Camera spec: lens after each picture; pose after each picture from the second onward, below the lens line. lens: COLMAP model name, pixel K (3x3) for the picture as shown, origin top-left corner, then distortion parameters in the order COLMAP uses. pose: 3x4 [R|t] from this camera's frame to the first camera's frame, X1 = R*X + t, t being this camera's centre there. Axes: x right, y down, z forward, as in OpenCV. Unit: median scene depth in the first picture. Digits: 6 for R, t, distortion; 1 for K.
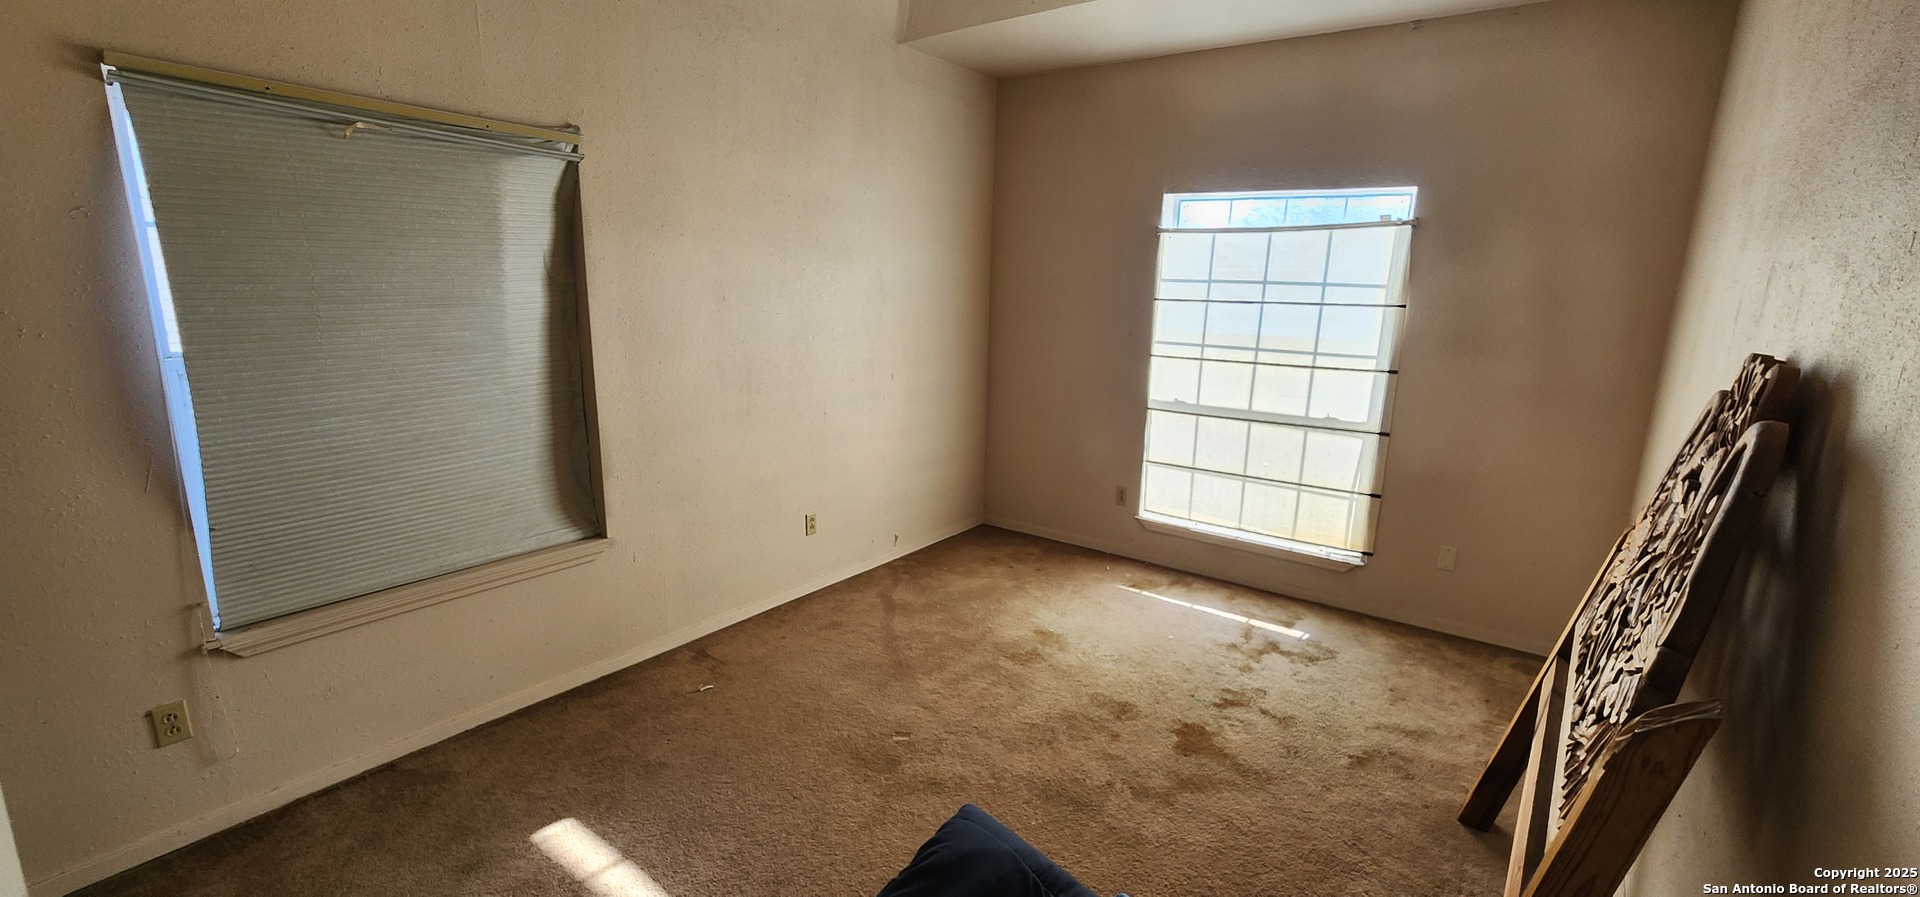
lens RADIAL K [[814.8, 0, 960.7], [0, 814.8, 461.2], [0, 0, 1]] dist [0.000545, -0.000045]
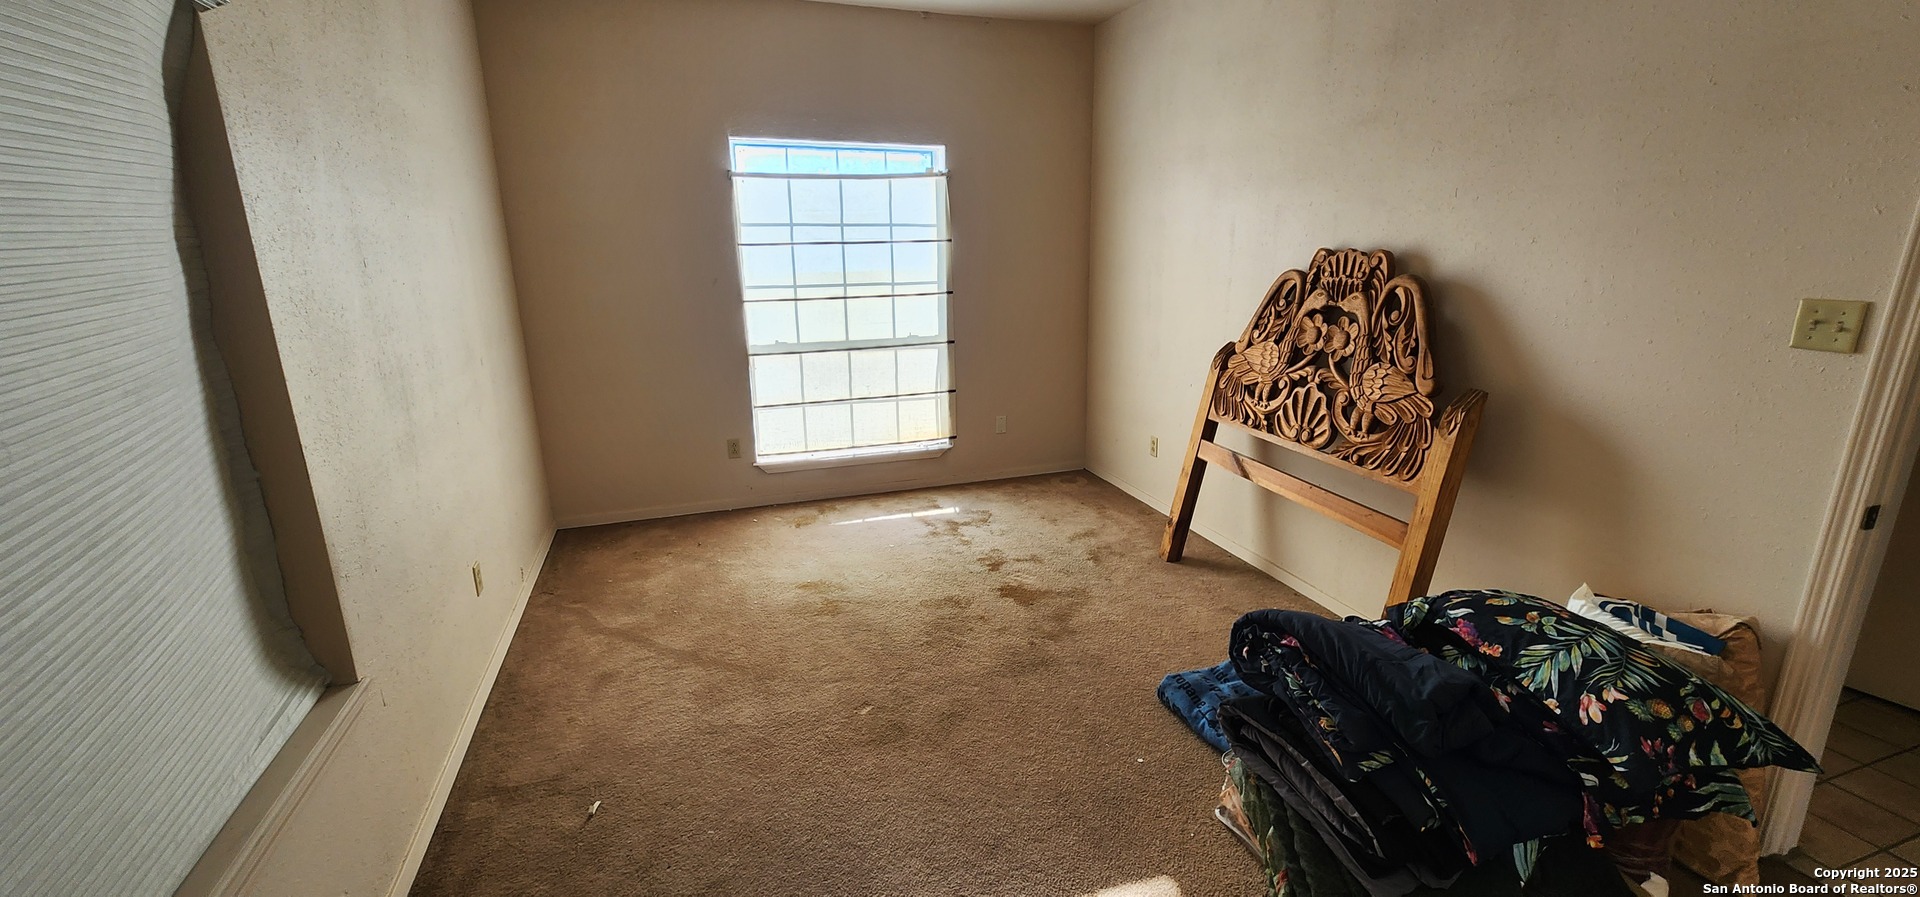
lens RADIAL K [[814.8, 0, 960.7], [0, 814.8, 461.2], [0, 0, 1]] dist [0.000545, -0.000045]
pose [[0.546554, -0.249000, 0.799549, -0.516014], [0.202764, 0.965710, 0.162142, -0.054346], [-0.812506, 0.073501, 0.578301, 0.245868]]
